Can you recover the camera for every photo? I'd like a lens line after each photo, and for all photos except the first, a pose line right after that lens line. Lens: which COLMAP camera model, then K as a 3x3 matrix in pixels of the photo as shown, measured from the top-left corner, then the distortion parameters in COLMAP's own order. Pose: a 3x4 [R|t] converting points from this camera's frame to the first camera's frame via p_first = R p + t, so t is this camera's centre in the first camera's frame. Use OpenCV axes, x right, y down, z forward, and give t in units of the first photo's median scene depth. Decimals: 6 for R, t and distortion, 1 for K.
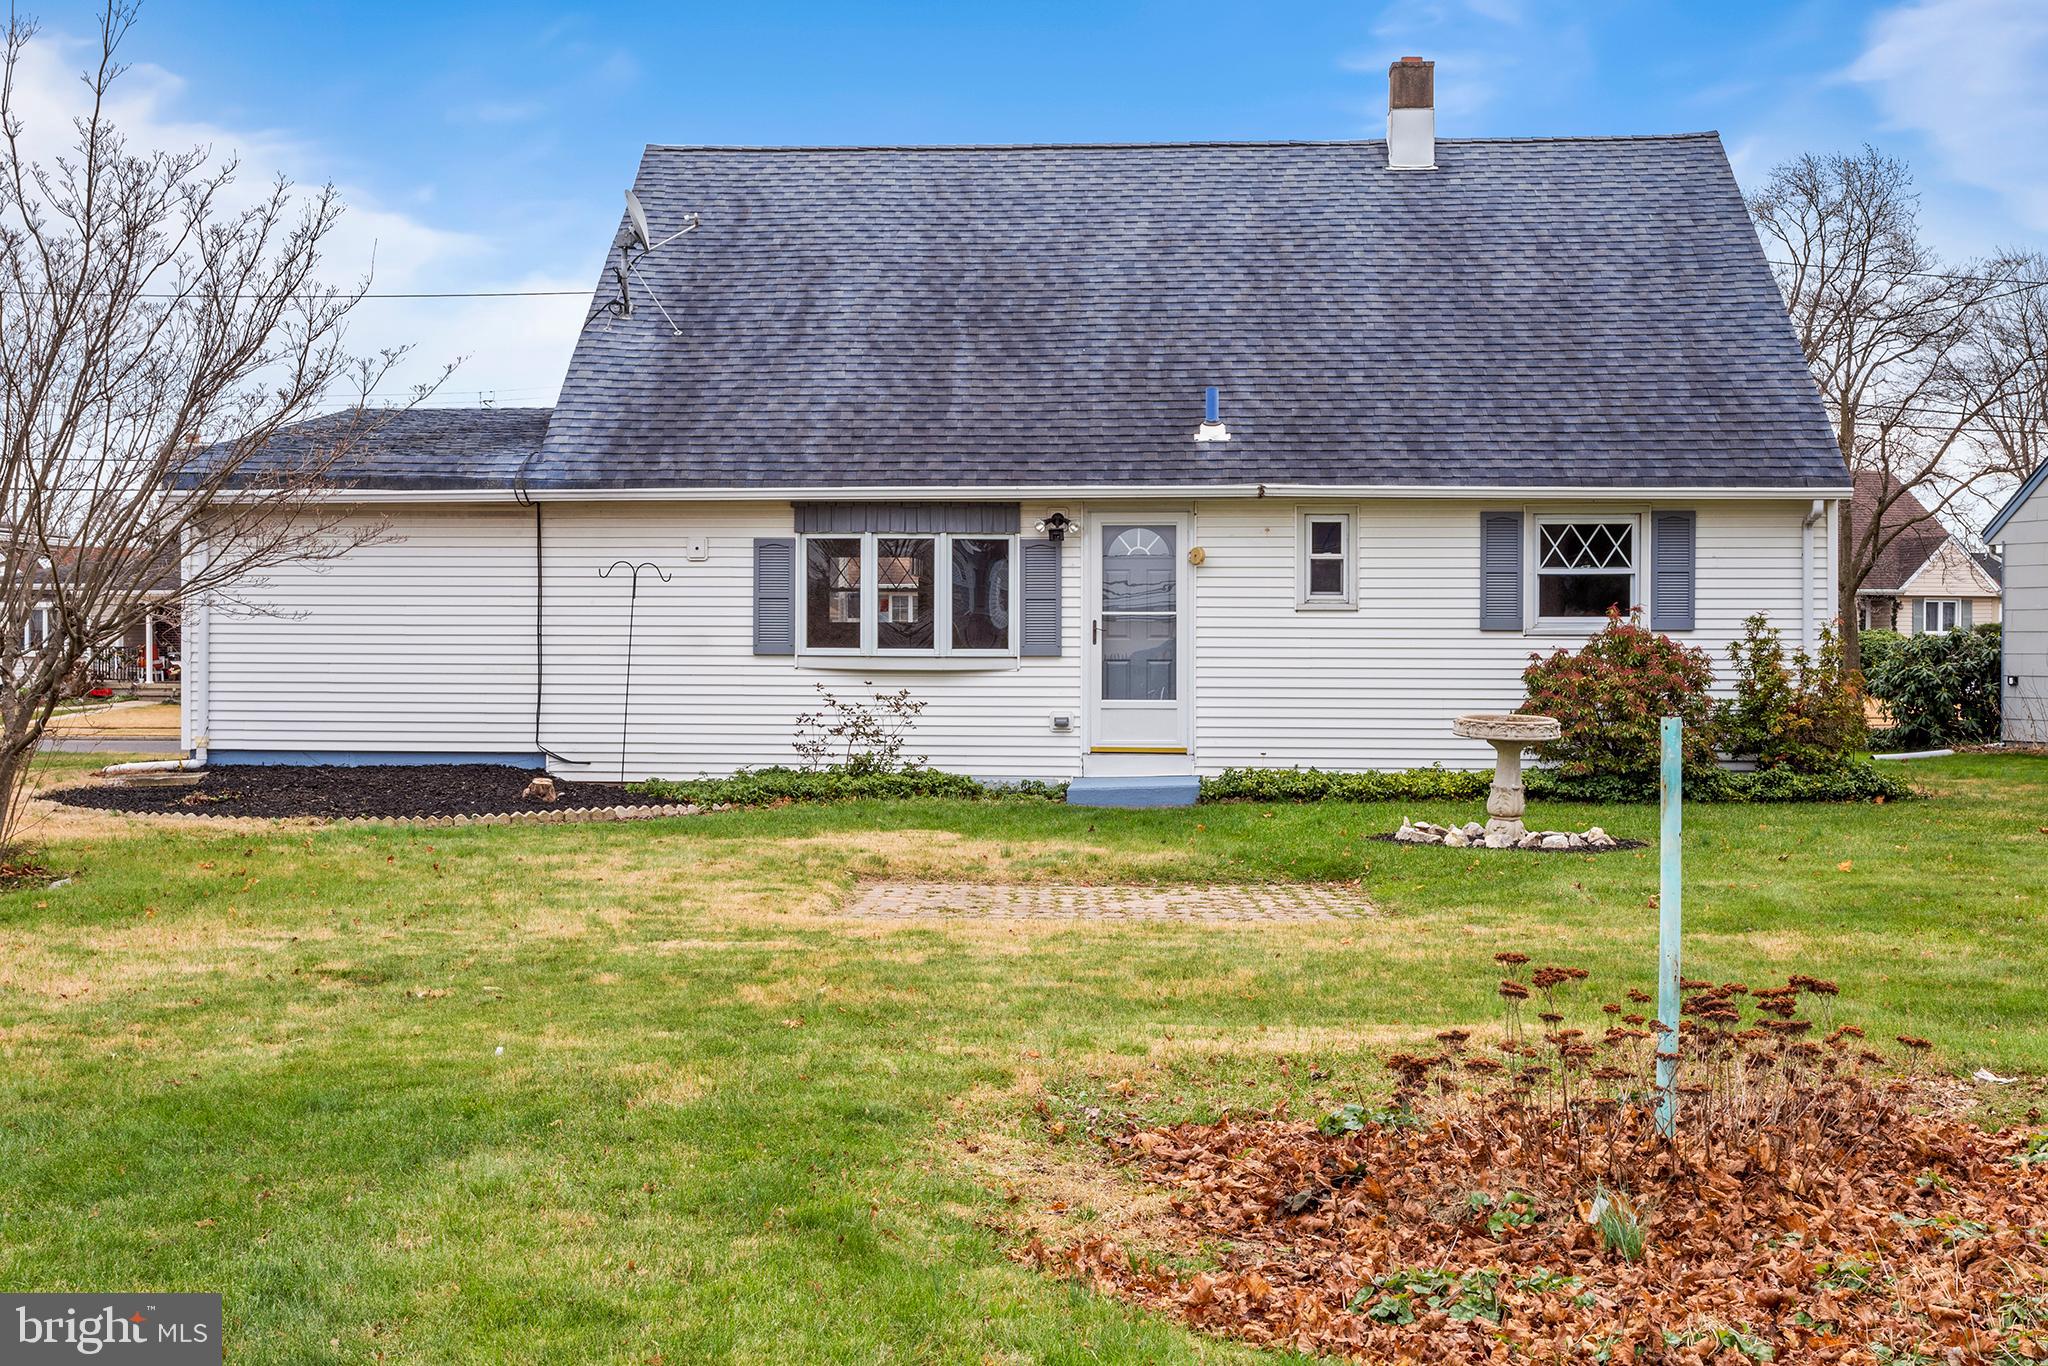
lens RADIAL K [[2354.2, 0, 1019.8], [0, 2354.2, 695.5], [0, 0, 1]] dist [0.008272, 0.000000]
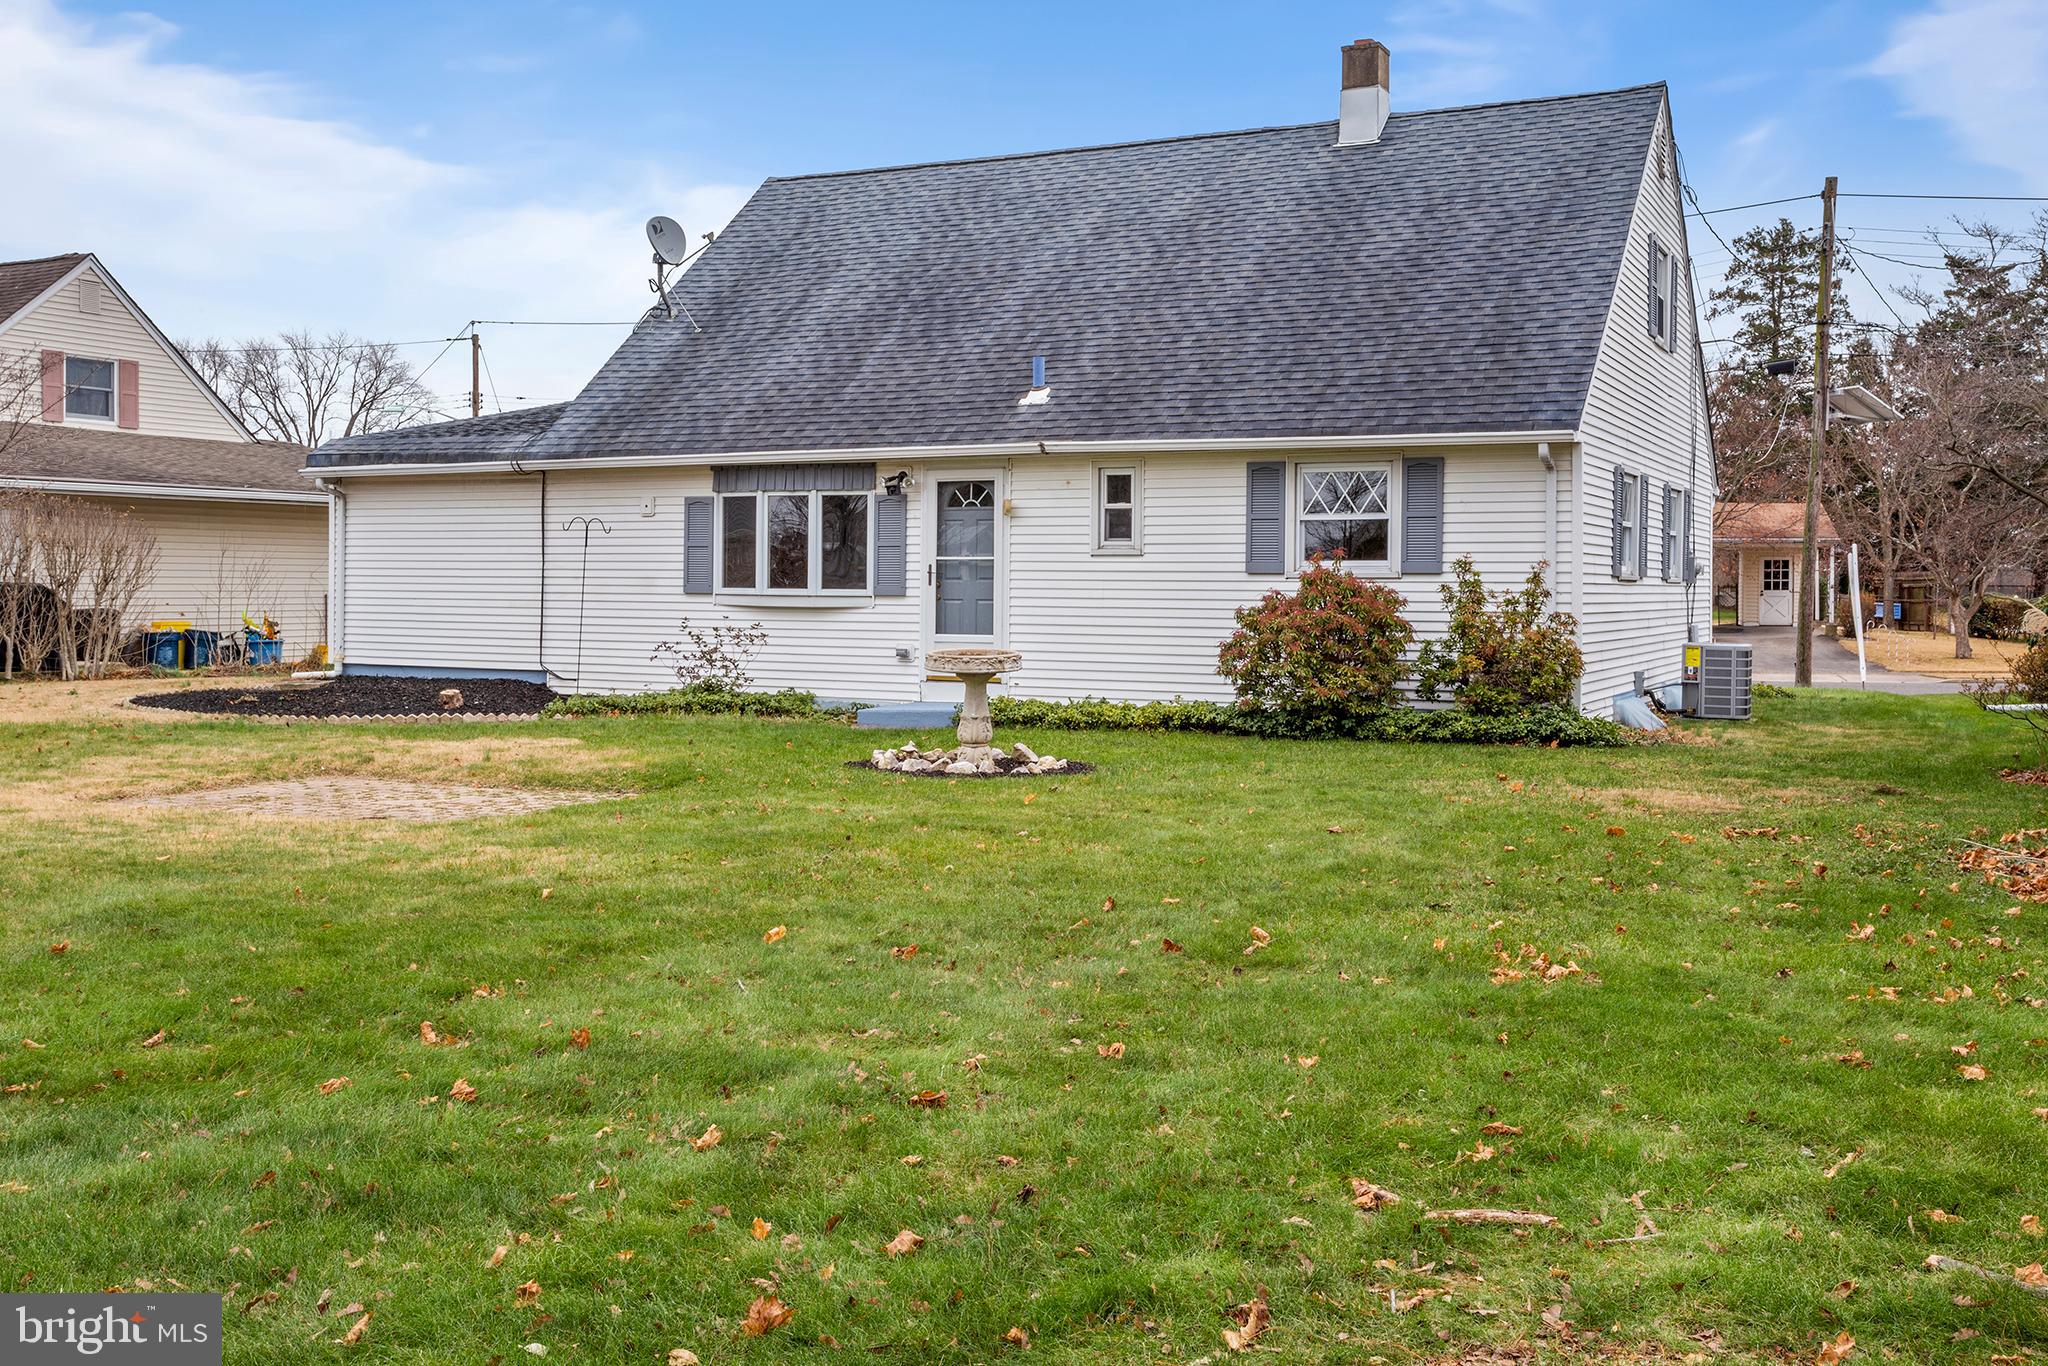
lens RADIAL K [[1934.4, 0, 1026.3], [0, 1934.4, 667.2], [0, 0, 1]] dist [-0.005644, 0.000000]
pose [[0.921431, 0.019454, -0.388056, 0.441153], [-0.013463, 0.999745, 0.018153, 0.000213], [0.388310, -0.011503, 0.921457, 0.152187]]
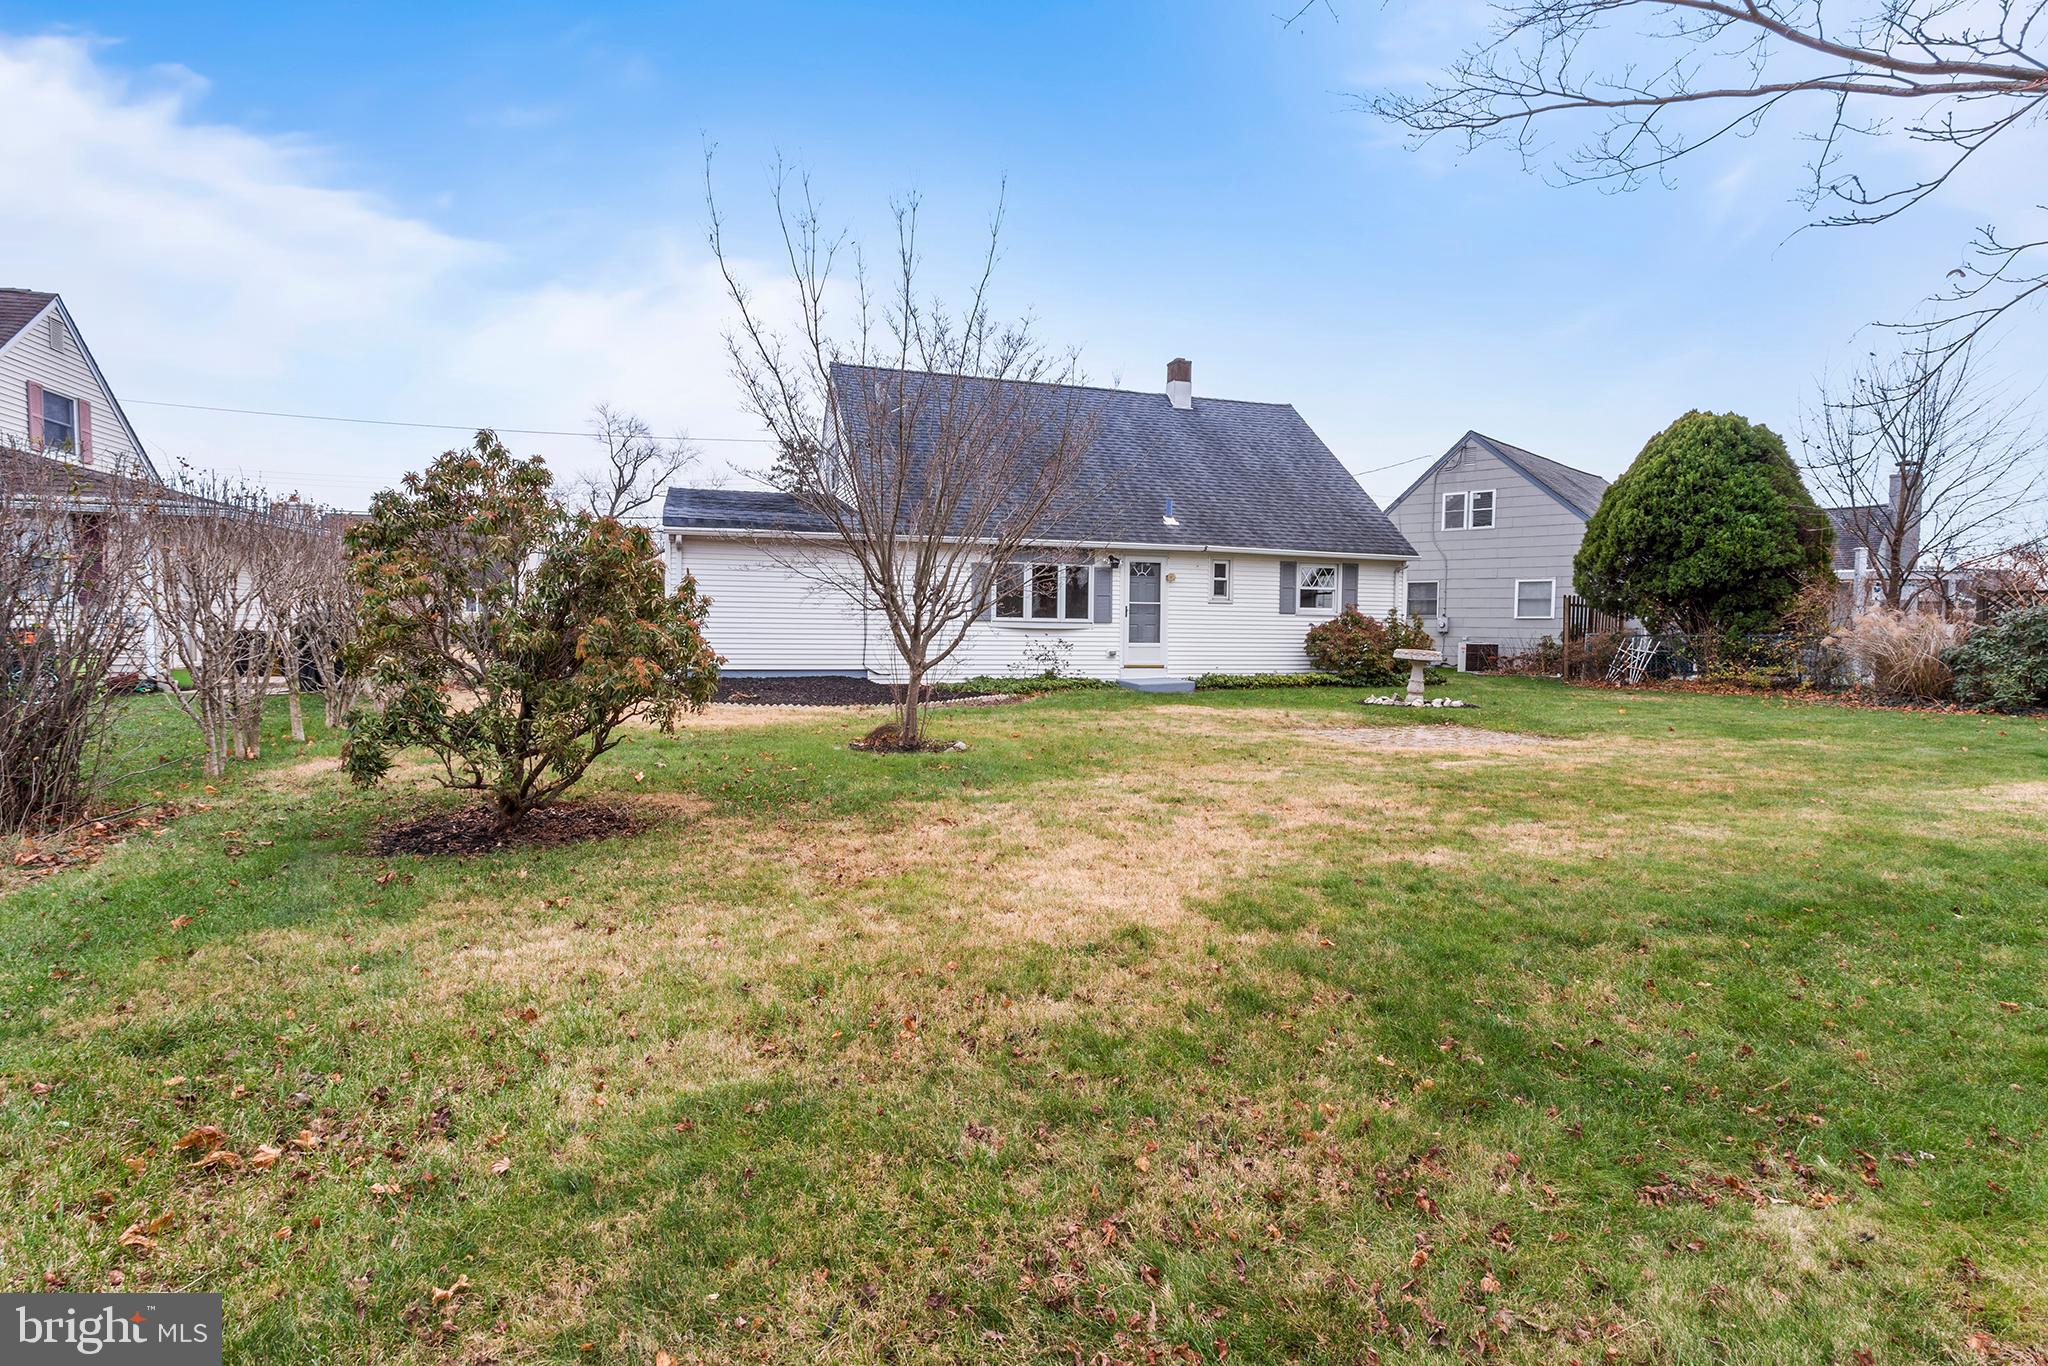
lens RADIAL K [[992.3, 0, 1027.7], [0, 992.3, 688.2], [0, 0, 1]] dist [-0.003942, -0.000013]
pose [[0.925885, -0.016230, 0.377456, -0.396543], [-0.000814, 0.998989, 0.044951, 0.002516], [-0.377804, -0.041927, 0.924936, 0.191781]]
